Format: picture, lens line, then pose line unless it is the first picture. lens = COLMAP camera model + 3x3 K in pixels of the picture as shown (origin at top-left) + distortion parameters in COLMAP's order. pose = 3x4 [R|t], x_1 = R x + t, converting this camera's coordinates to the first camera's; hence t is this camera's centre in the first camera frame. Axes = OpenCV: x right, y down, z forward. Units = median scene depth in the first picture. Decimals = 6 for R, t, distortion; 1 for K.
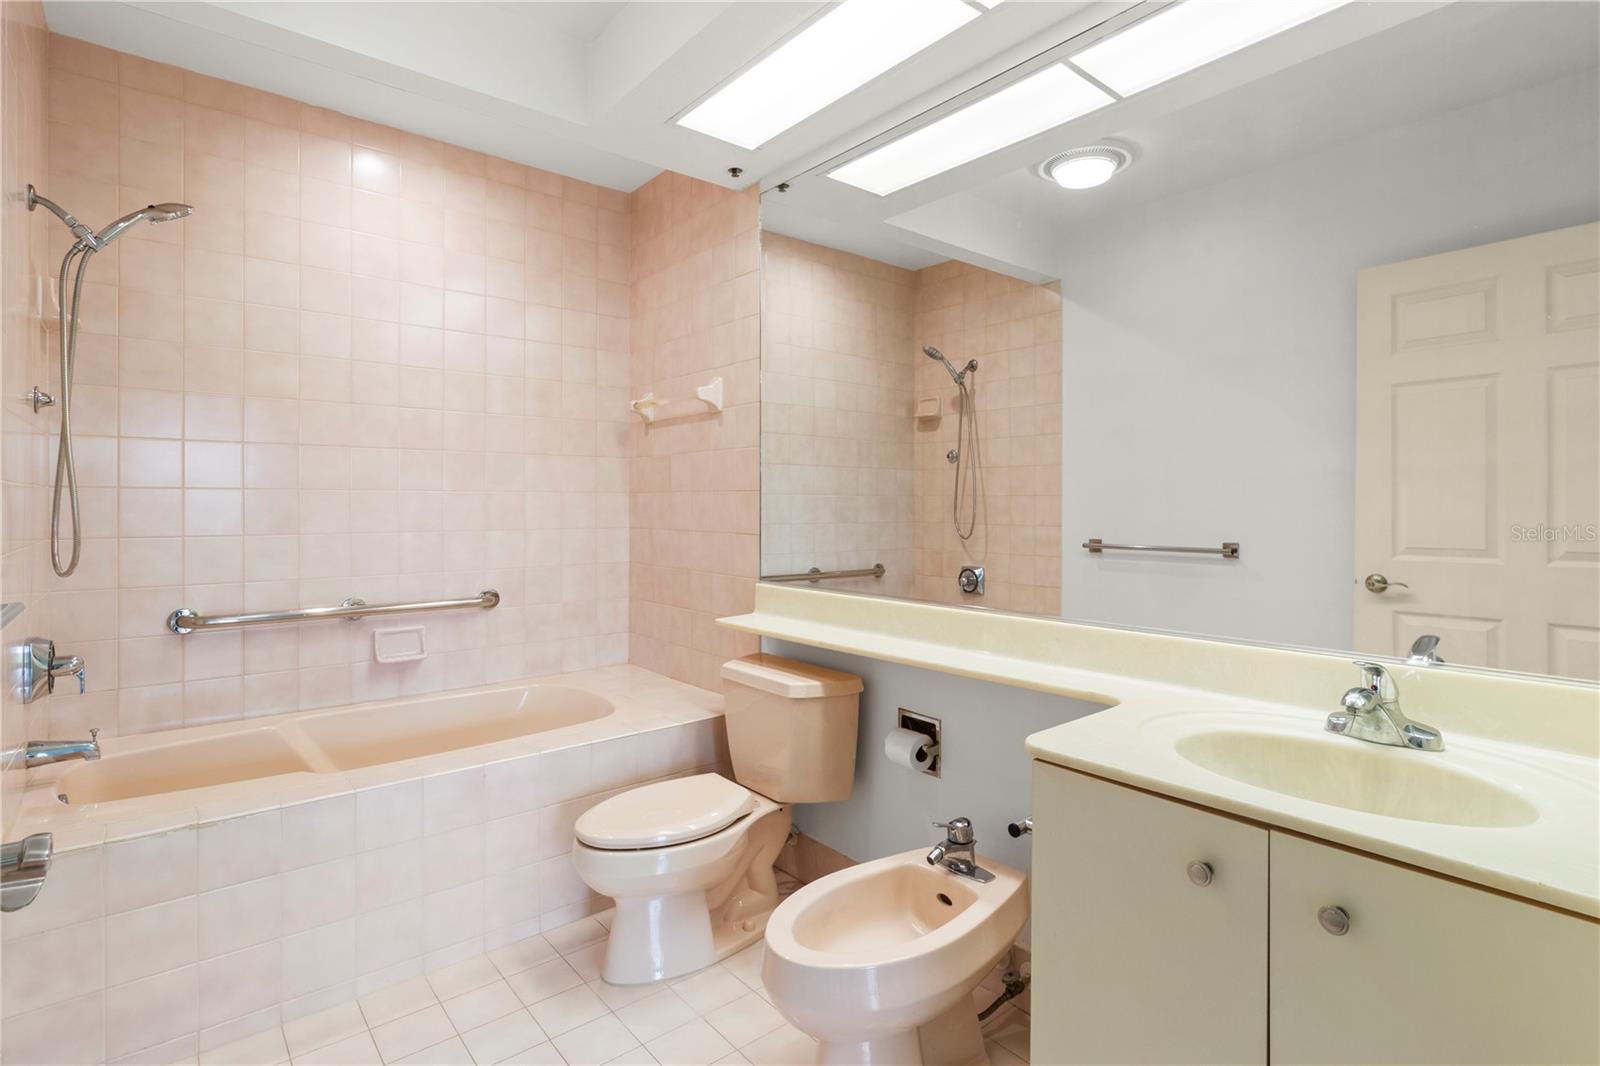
lens RADIAL K [[752.2, 0, 812.0], [0, 752.2, 509.9], [0, 0, 1]] dist [-0.024590, 0.000069]
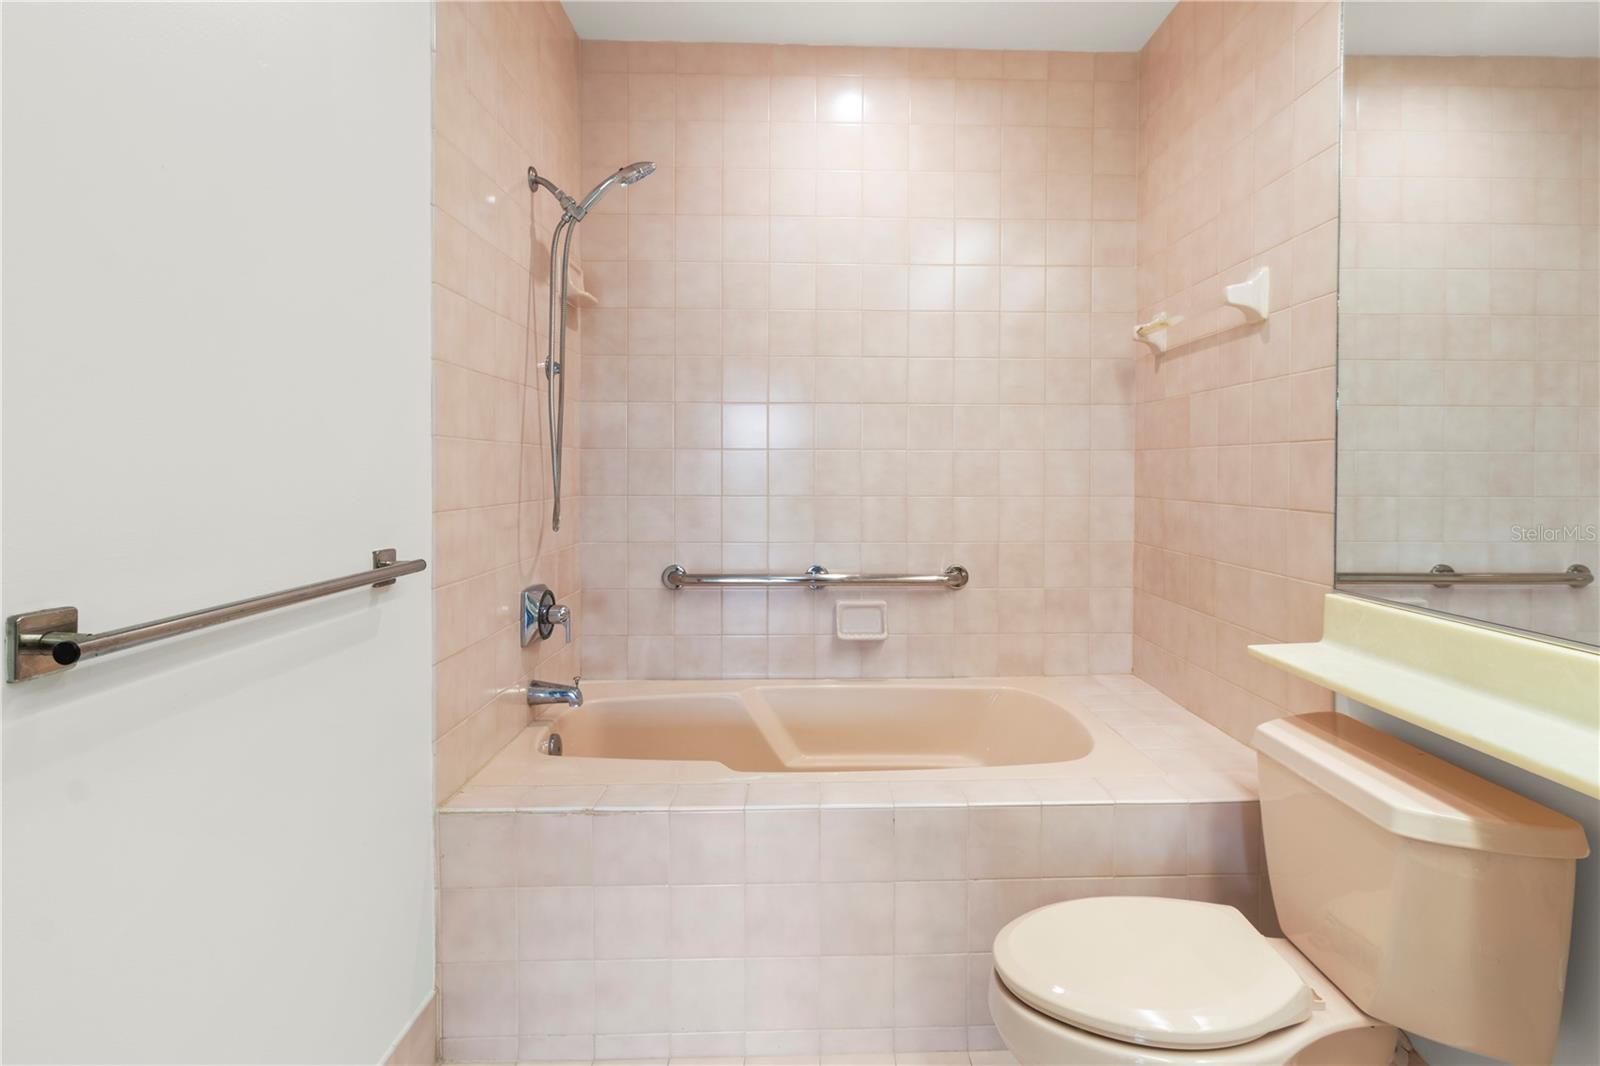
lens RADIAL K [[768.3, 0, 841.1], [0, 768.3, 481.0], [0, 0, 1]] dist [0.004285, 0.000802]
pose [[0.793909, 0.009218, -0.607967, -0.009180], [-0.005876, 0.999955, 0.007489, 0.005940], [0.608008, -0.002373, 0.793927, 0.287471]]
